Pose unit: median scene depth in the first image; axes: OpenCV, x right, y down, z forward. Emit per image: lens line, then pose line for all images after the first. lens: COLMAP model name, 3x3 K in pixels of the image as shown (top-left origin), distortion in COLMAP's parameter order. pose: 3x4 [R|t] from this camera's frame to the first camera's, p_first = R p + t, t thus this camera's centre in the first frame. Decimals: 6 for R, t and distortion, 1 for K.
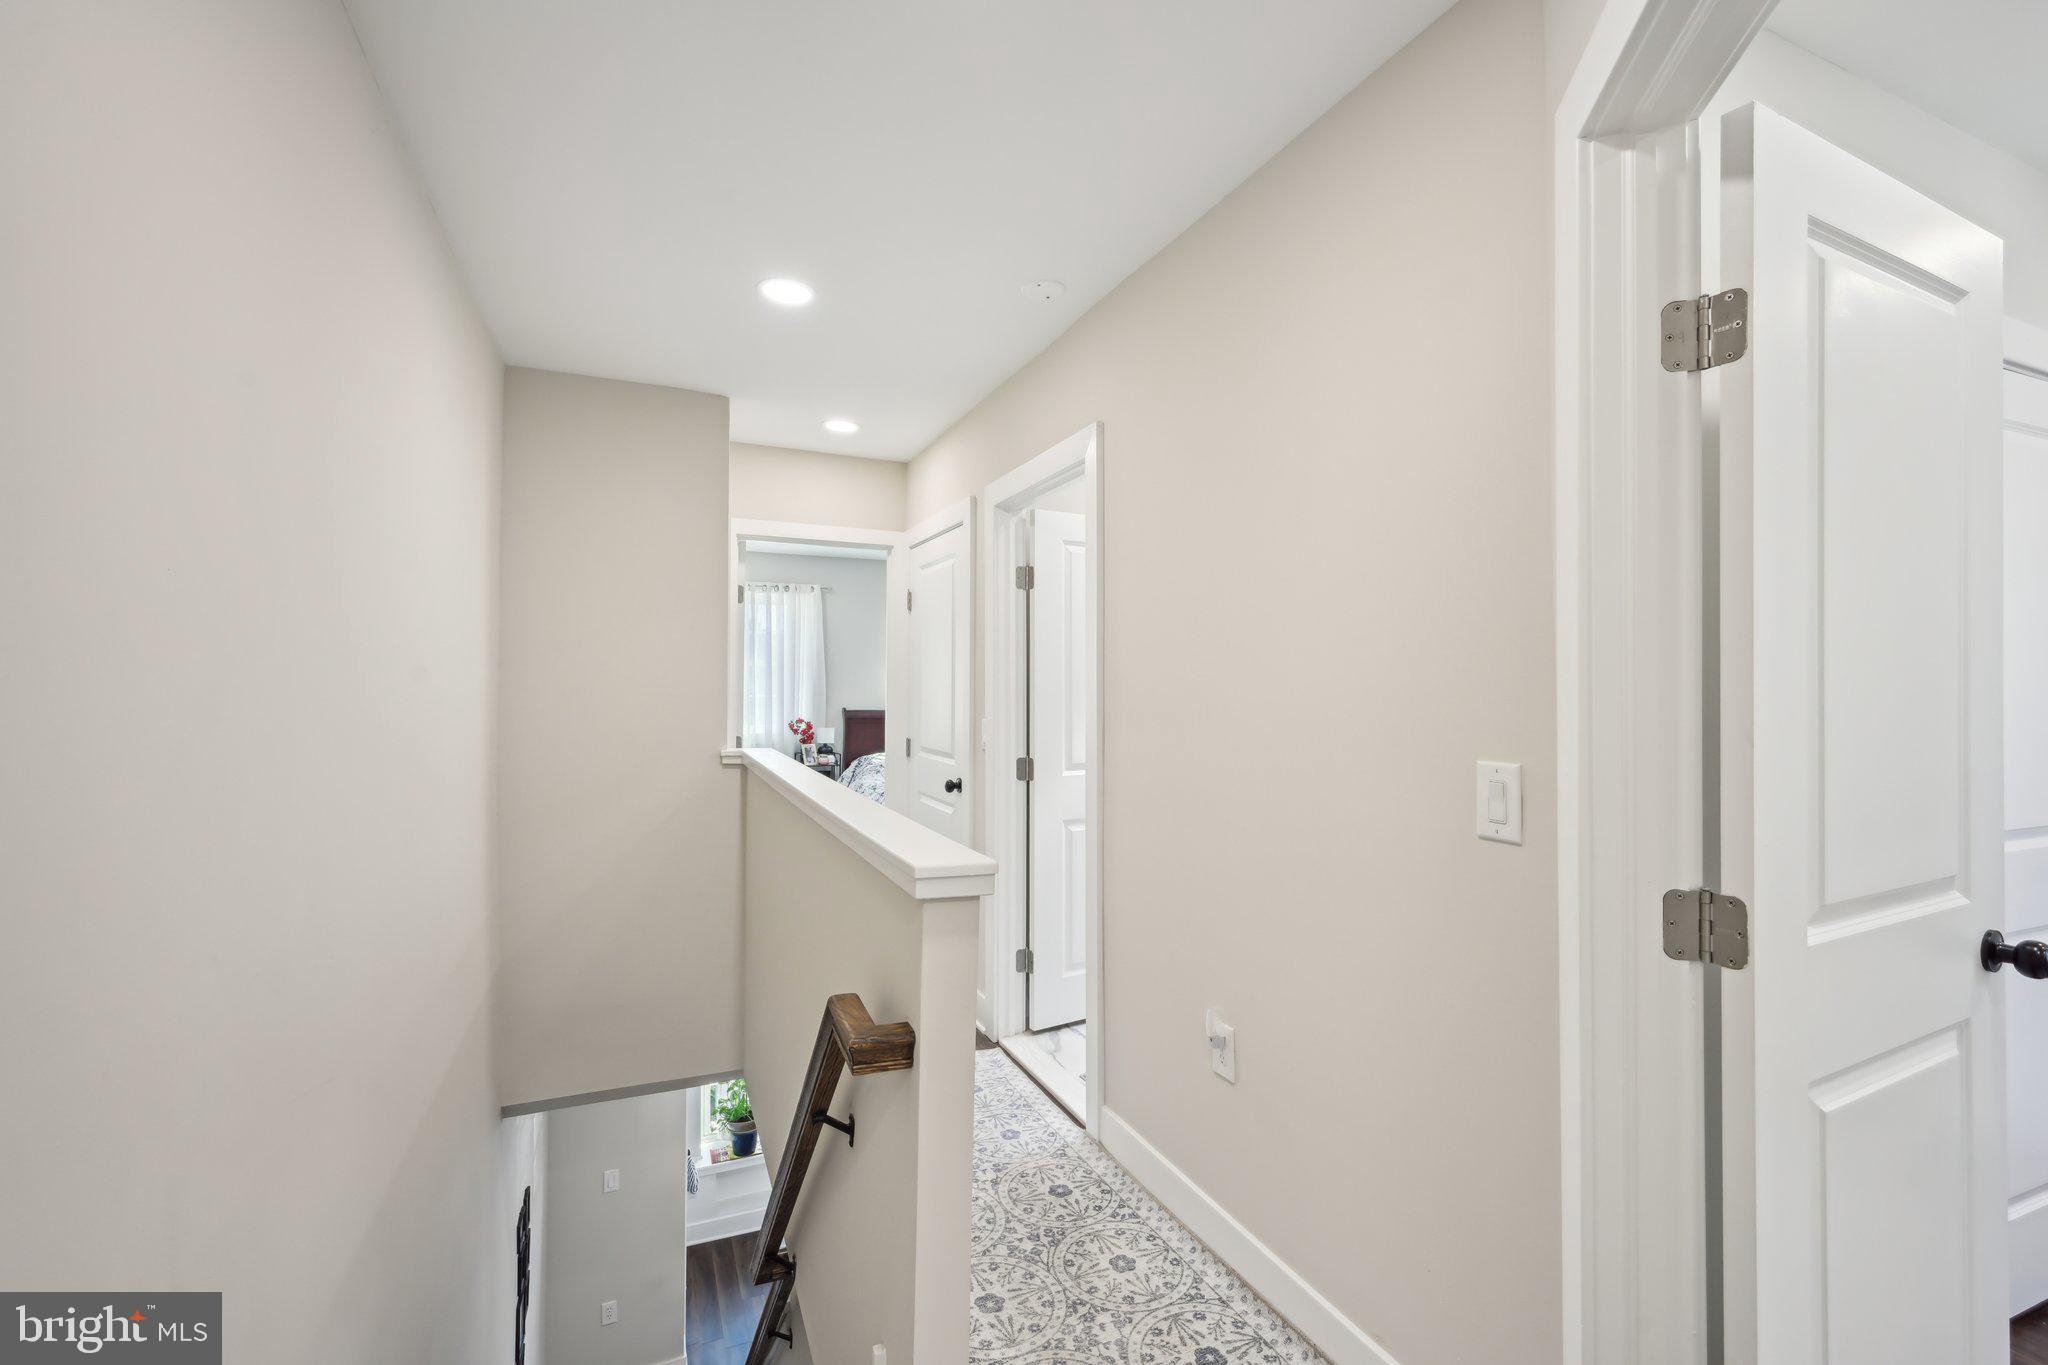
lens RADIAL K [[888.1, 0, 1012.9], [0, 888.1, 680.2], [0, 0, 1]] dist [0.000232, 0.000051]
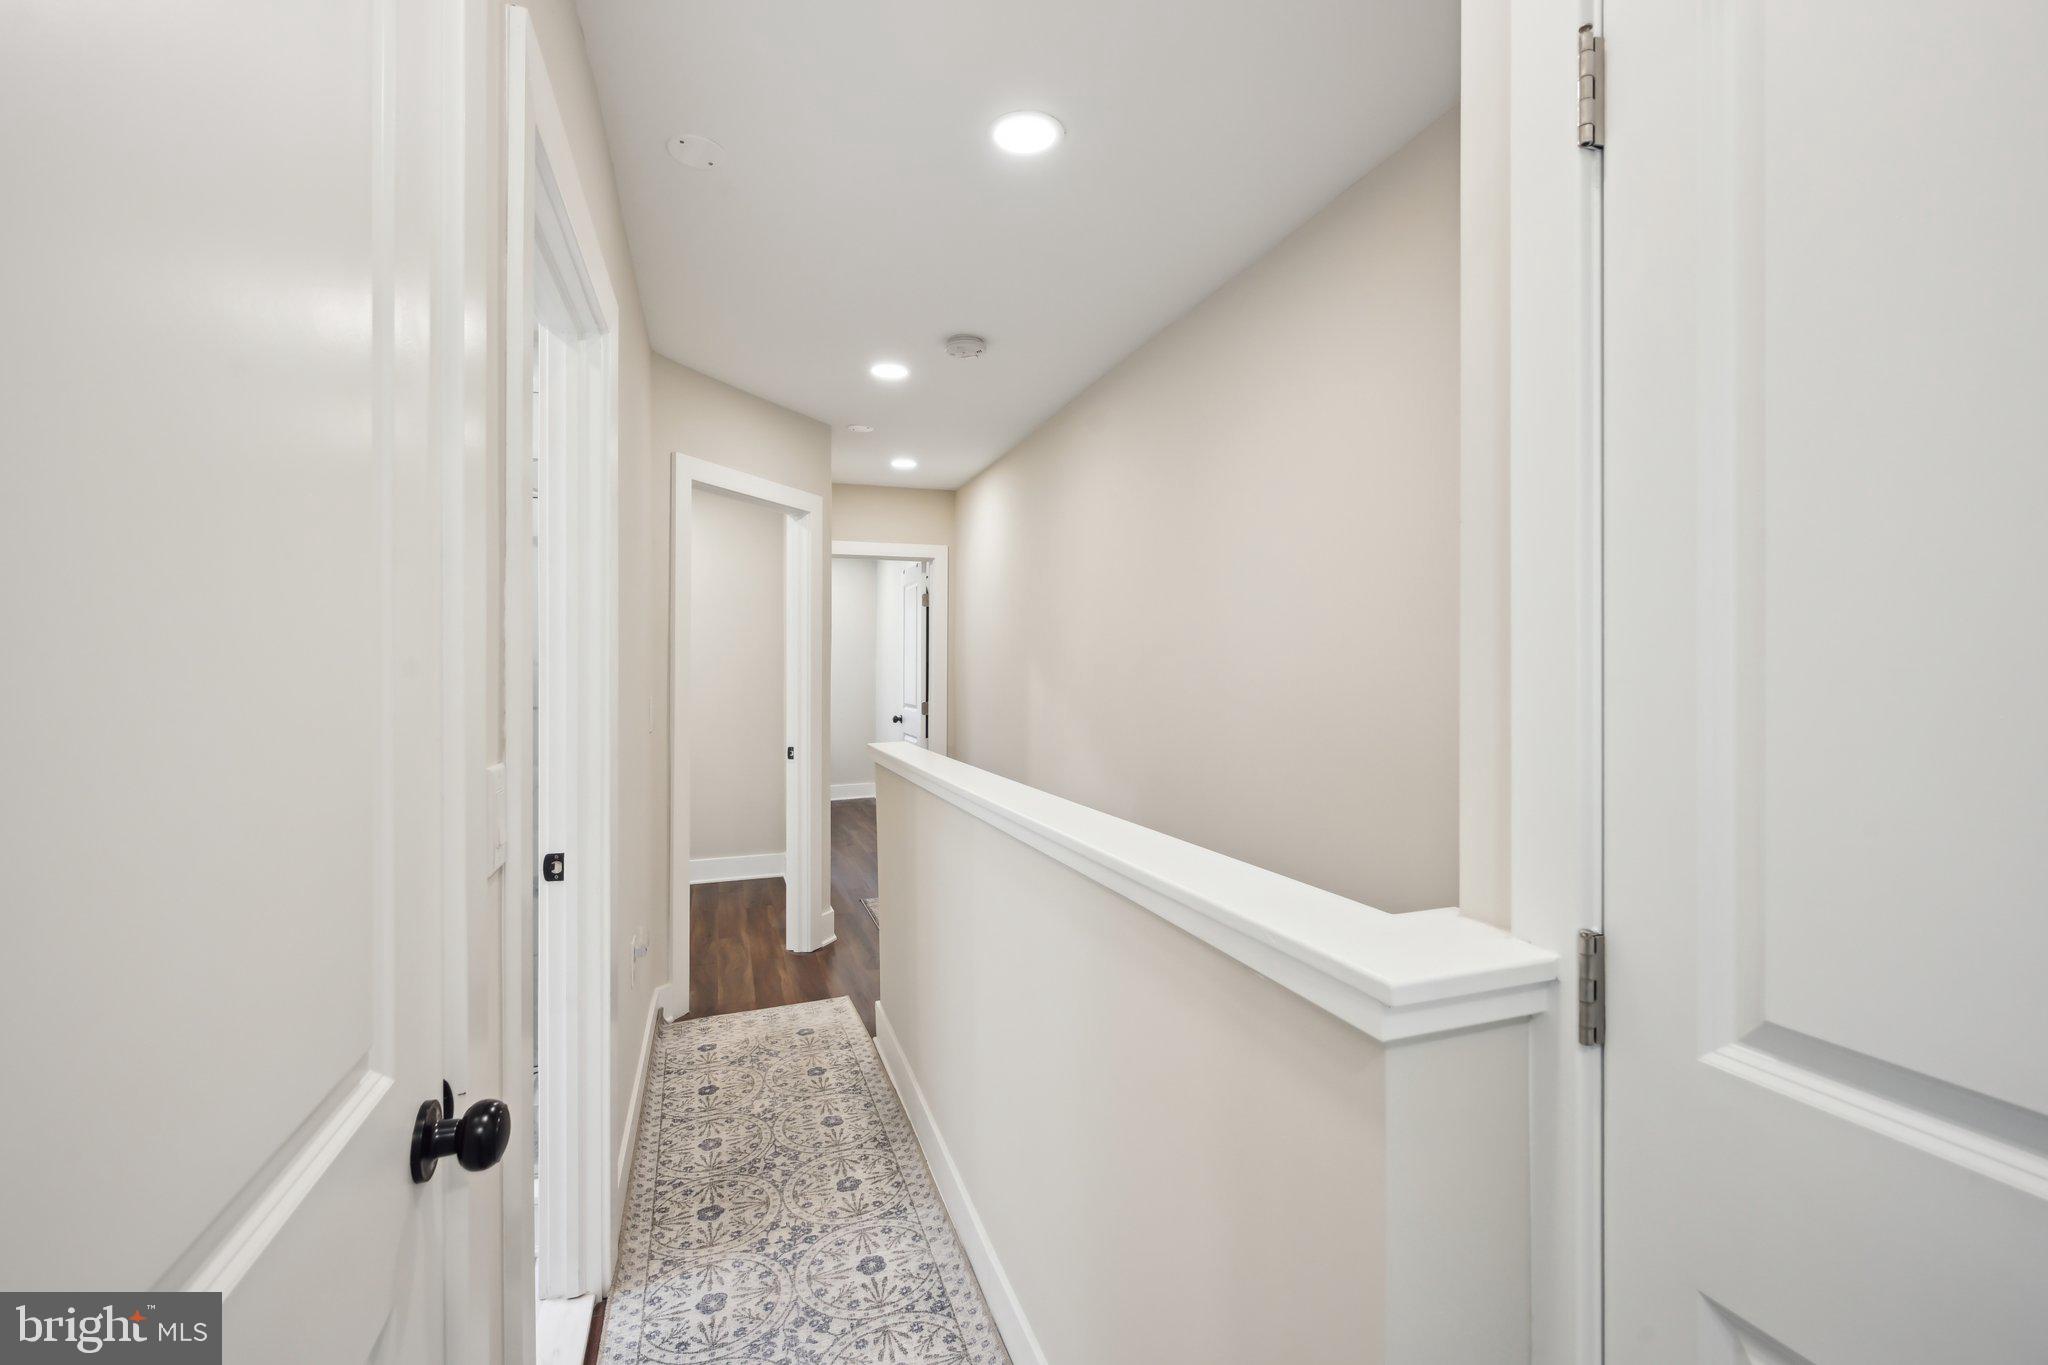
lens RADIAL K [[888.1, 0, 1012.9], [0, 888.1, 680.2], [0, 0, 1]] dist [0.000232, 0.000051]
pose [[-0.996818, -0.002580, 0.079672, -0.358406], [-0.002666, 0.999996, -0.000962, 0.029198], [-0.079669, -0.001171, -0.996821, 2.056953]]
